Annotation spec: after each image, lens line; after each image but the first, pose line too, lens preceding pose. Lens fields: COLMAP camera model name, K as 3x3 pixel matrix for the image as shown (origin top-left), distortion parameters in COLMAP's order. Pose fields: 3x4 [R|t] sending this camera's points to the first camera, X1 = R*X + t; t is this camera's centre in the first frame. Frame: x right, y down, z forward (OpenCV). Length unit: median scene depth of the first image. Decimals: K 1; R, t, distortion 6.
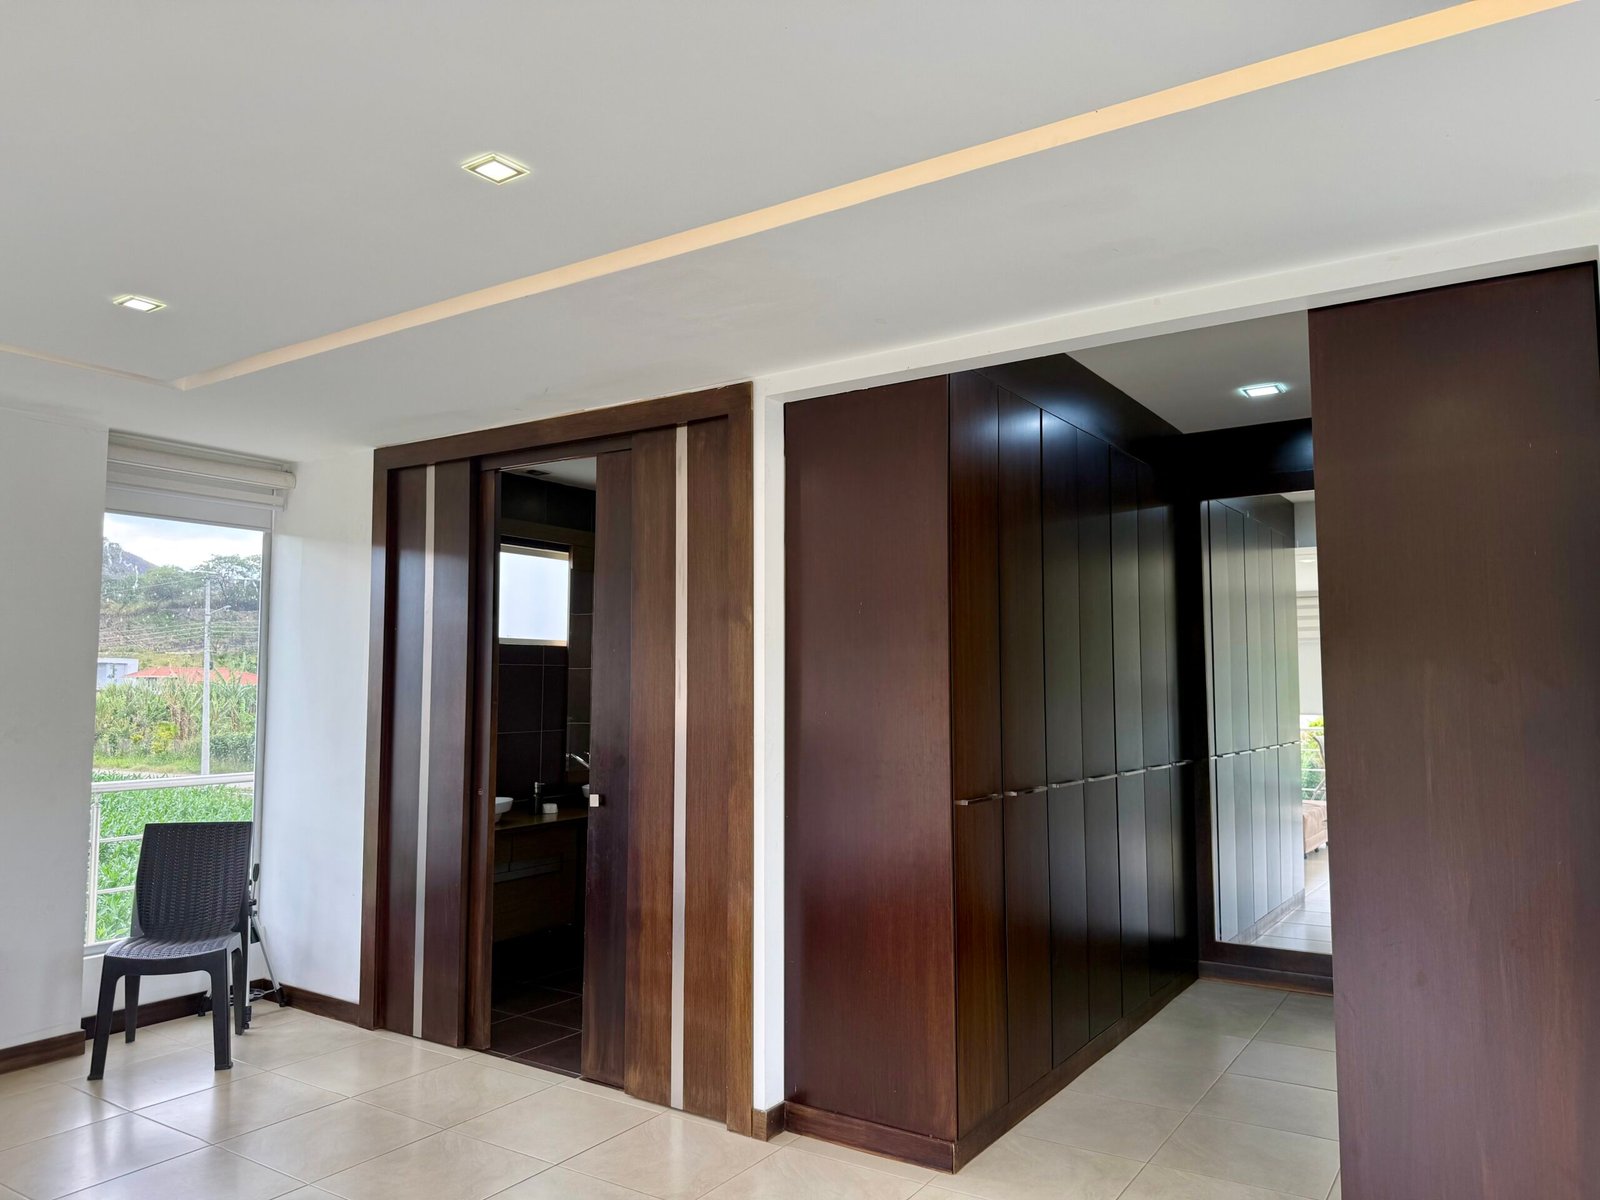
lens RADIAL K [[1142.3, 0, 792.4], [0, 1142.3, 596.2], [0, 0, 1]] dist [0.112434, -0.217716]
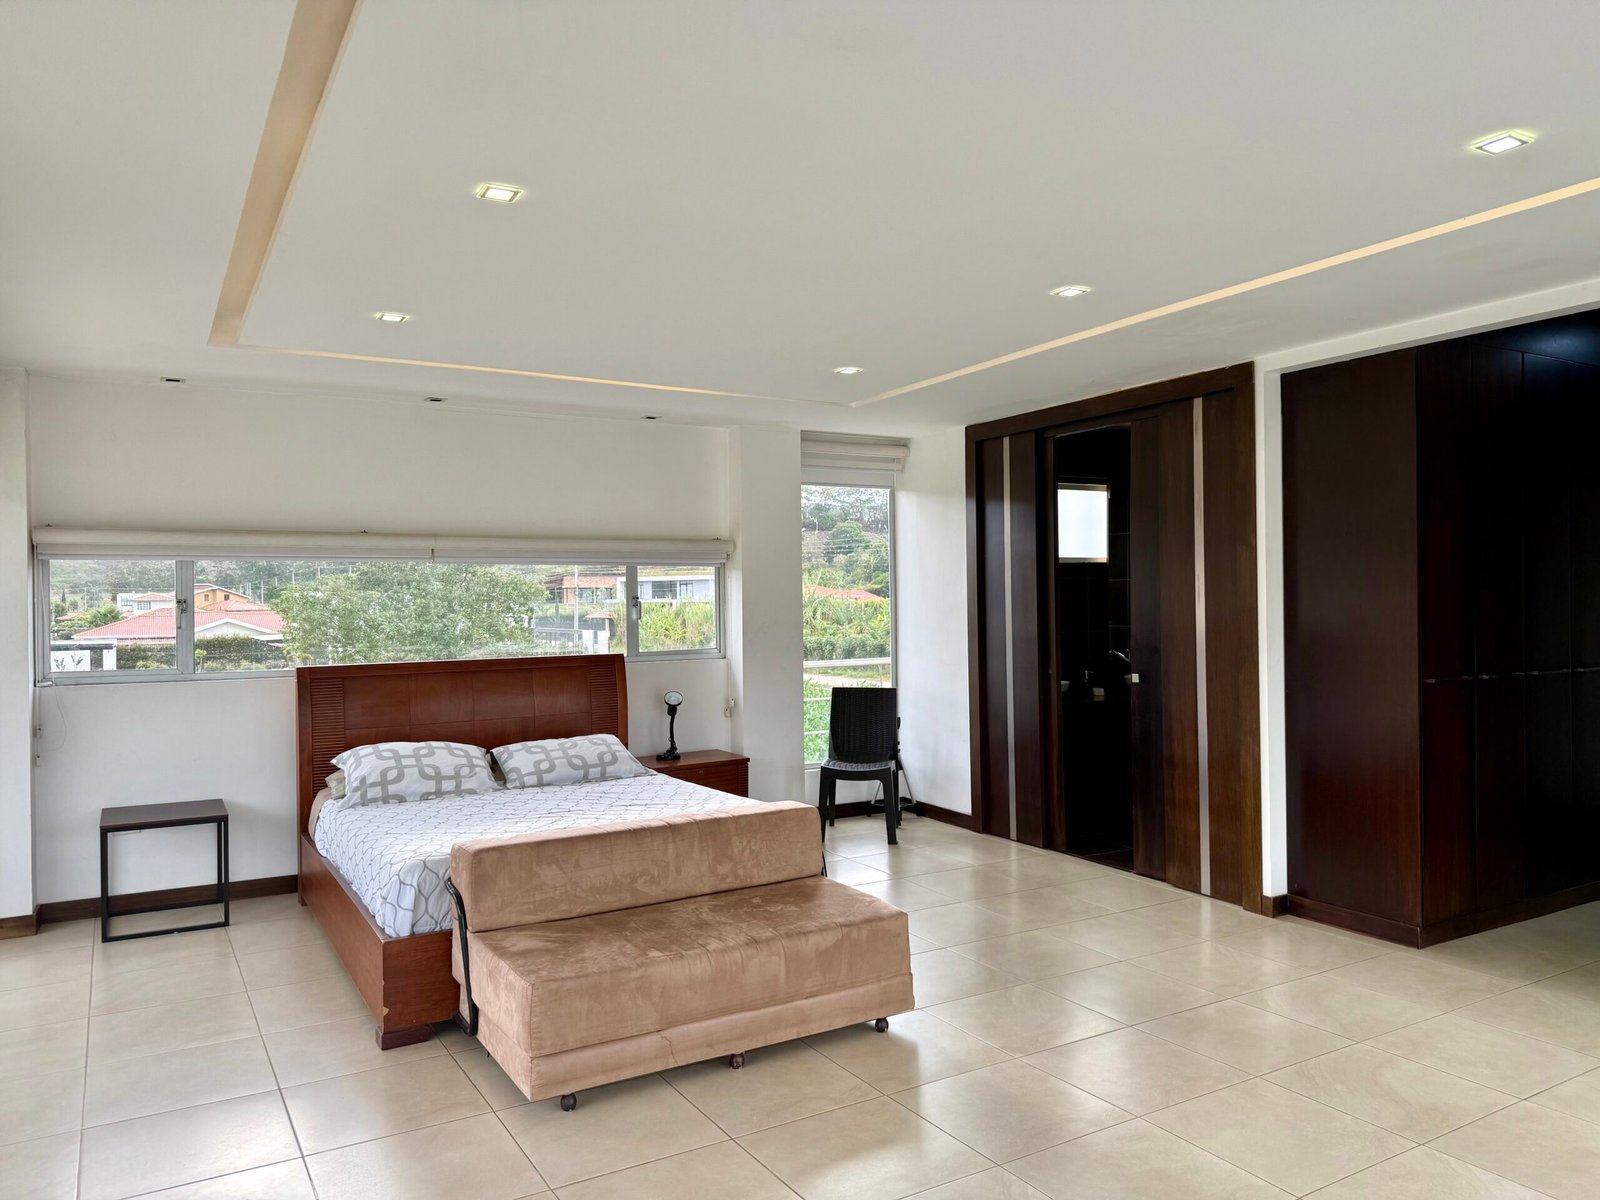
lens RADIAL K [[1142.3, 0, 792.4], [0, 1142.3, 596.2], [0, 0, 1]] dist [0.112434, -0.217716]
pose [[0.898947, -0.012077, -0.437892, 0.062306], [0.046626, 0.996579, 0.068232, -0.032361], [0.435570, -0.081754, 0.896435, -0.403111]]
